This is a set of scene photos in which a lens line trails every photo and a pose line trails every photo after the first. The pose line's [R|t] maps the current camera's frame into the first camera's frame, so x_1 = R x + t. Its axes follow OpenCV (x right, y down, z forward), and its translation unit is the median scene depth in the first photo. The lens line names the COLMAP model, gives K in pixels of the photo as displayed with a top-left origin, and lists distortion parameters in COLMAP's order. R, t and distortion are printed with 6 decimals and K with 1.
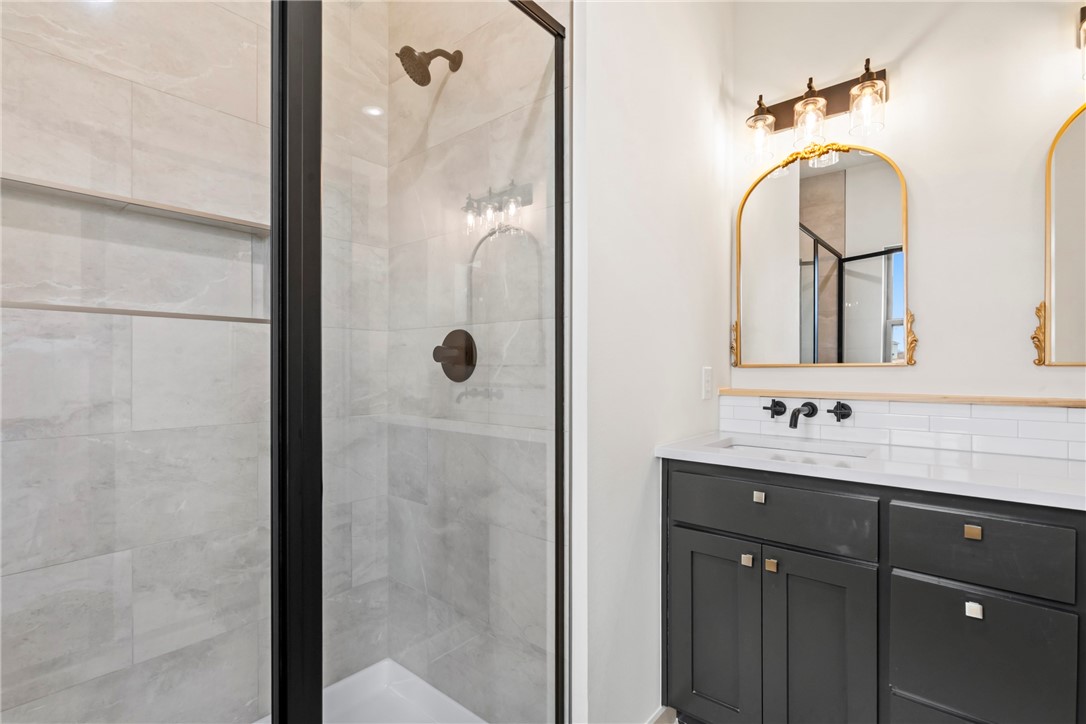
lens RADIAL K [[510.2, 0, 512.6], [0, 510.2, 368.6], [0, 0, 1]] dist [-0.001572, 0.001335]
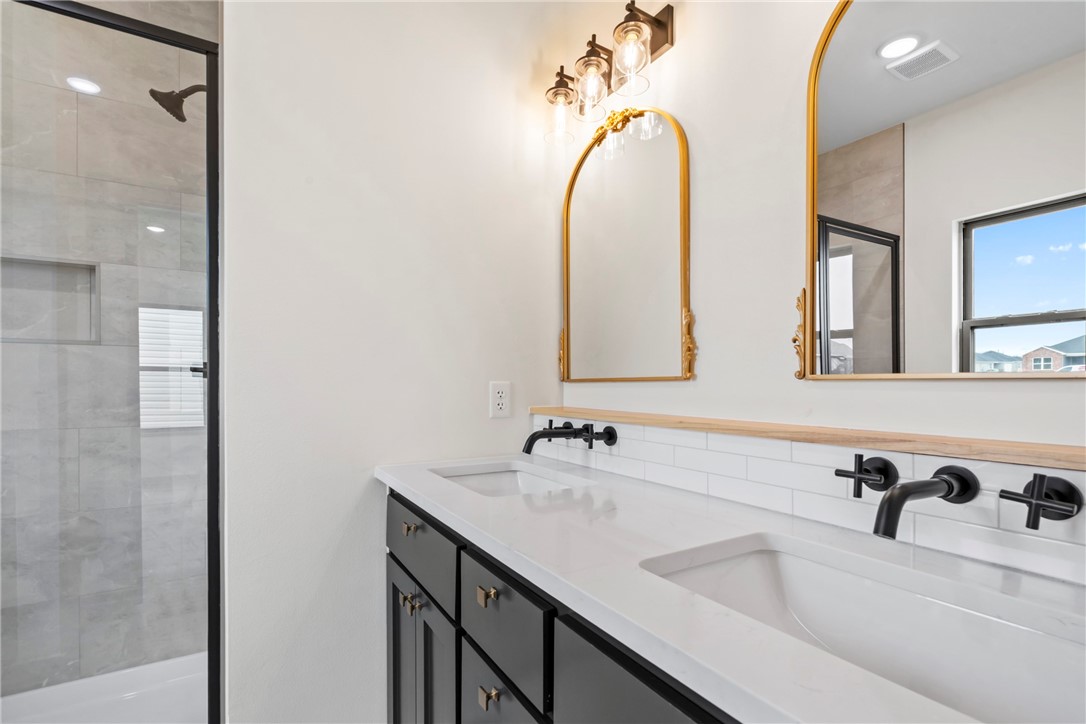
lens RADIAL K [[510.2, 0, 525.4], [0, 510.2, 383.5], [0, 0, 1]] dist [-0.001572, 0.001335]
pose [[0.947912, 0.001286, -0.318529, 0.867876], [-0.000178, 0.999994, 0.003507, -0.003287], [0.318532, -0.003268, 0.947907, 0.208193]]
